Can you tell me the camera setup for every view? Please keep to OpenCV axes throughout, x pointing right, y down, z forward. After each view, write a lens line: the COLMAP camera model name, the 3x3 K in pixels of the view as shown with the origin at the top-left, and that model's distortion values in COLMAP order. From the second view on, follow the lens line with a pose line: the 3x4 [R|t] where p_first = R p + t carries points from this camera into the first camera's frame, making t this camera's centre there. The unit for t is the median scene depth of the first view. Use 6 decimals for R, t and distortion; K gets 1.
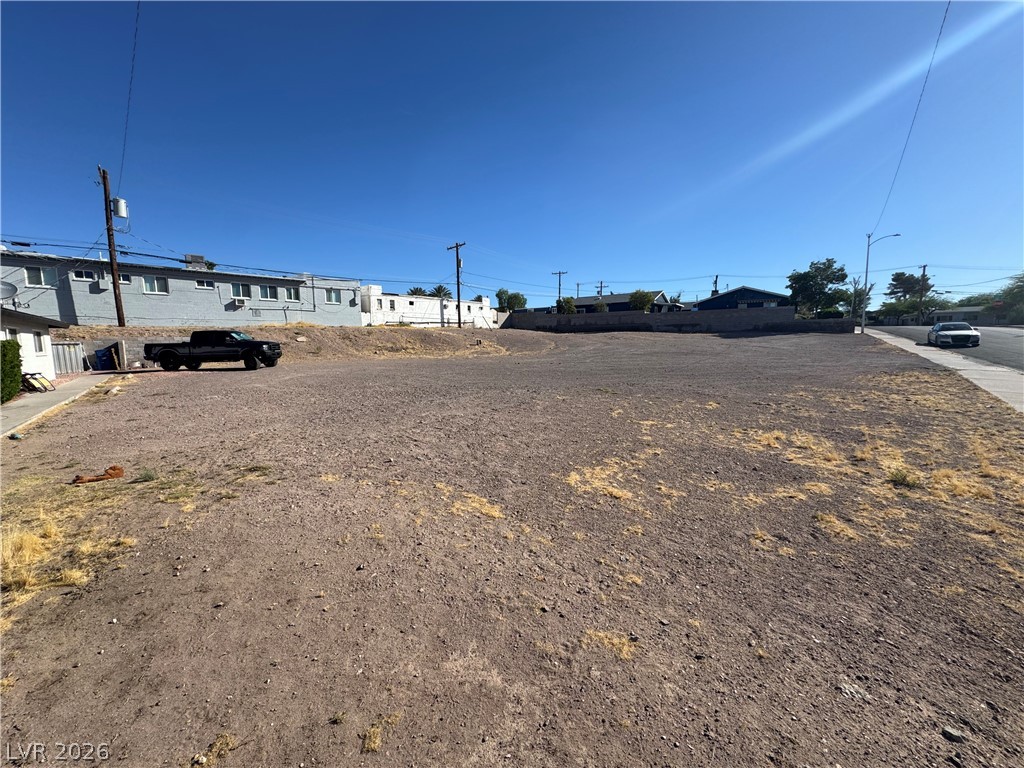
lens RADIAL K [[407.7, 0, 511.8], [0, 407.7, 384.1], [0, 0, 1]] dist [-0.002787, 0.000430]
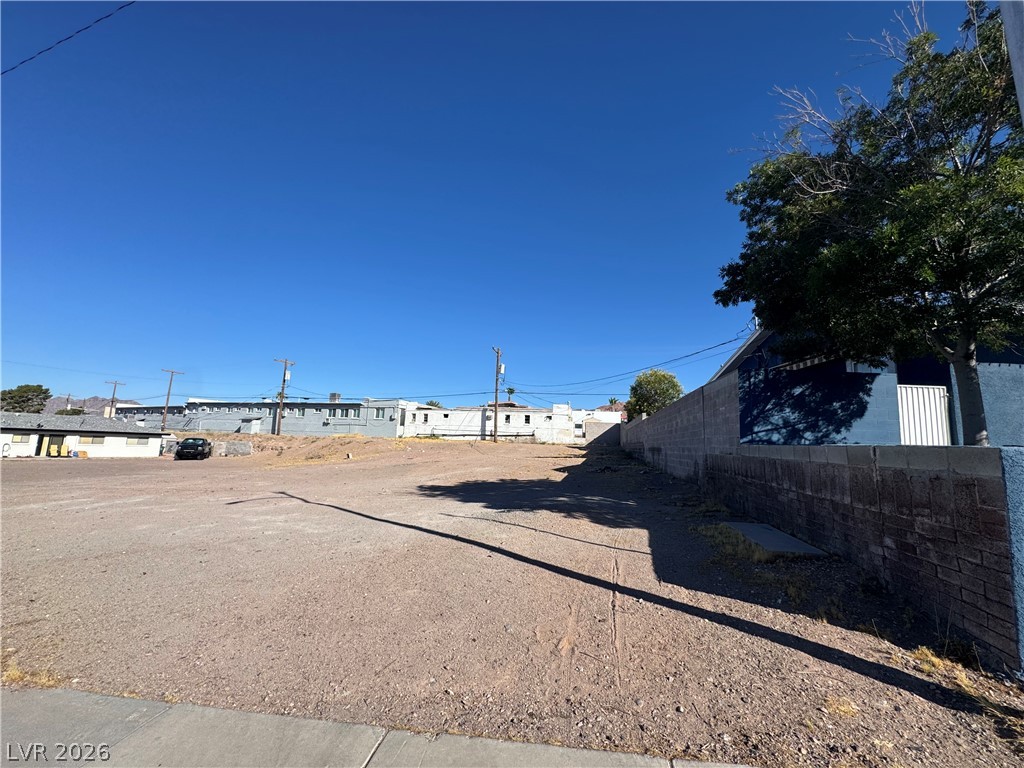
lens RADIAL K [[407.7, 0, 511.8], [0, 407.7, 384.1], [0, 0, 1]] dist [-0.002787, 0.000430]
pose [[0.381902, -0.102946, -0.918451, 0.765303], [-0.144388, 0.974928, -0.169315, -0.129500], [0.912854, 0.197275, 0.357463, 0.784048]]
